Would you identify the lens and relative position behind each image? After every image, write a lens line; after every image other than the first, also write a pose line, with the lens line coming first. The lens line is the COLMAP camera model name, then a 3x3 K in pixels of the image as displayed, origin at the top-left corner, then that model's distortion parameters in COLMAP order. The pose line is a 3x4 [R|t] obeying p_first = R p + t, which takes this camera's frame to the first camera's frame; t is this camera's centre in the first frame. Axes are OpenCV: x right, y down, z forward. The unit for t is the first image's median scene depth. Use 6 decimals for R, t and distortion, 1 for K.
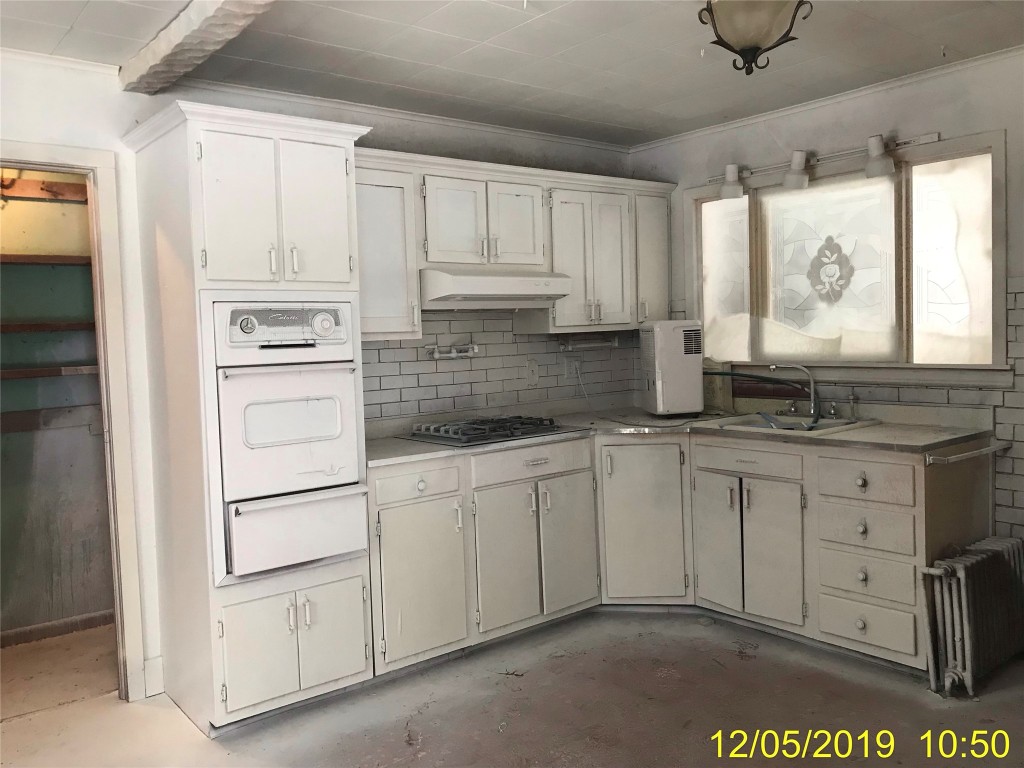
lens RADIAL K [[852.0, 0, 506.7], [0, 852.0, 364.6], [0, 0, 1]] dist [0.028113, -0.007245]
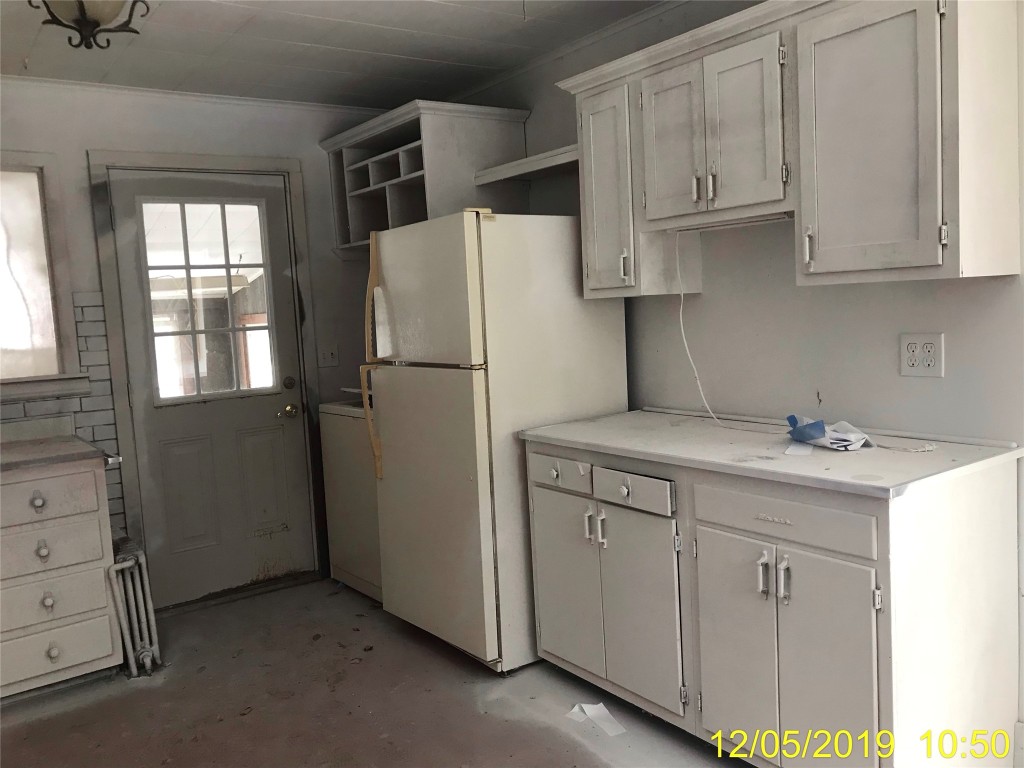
lens RADIAL K [[852.0, 0, 506.7], [0, 852.0, 364.6], [0, 0, 1]] dist [0.028113, -0.007245]
pose [[0.050135, -0.039903, 0.997945, -0.471797], [0.099083, 0.994471, 0.034786, 0.005660], [-0.993815, 0.097136, 0.053811, 0.410867]]
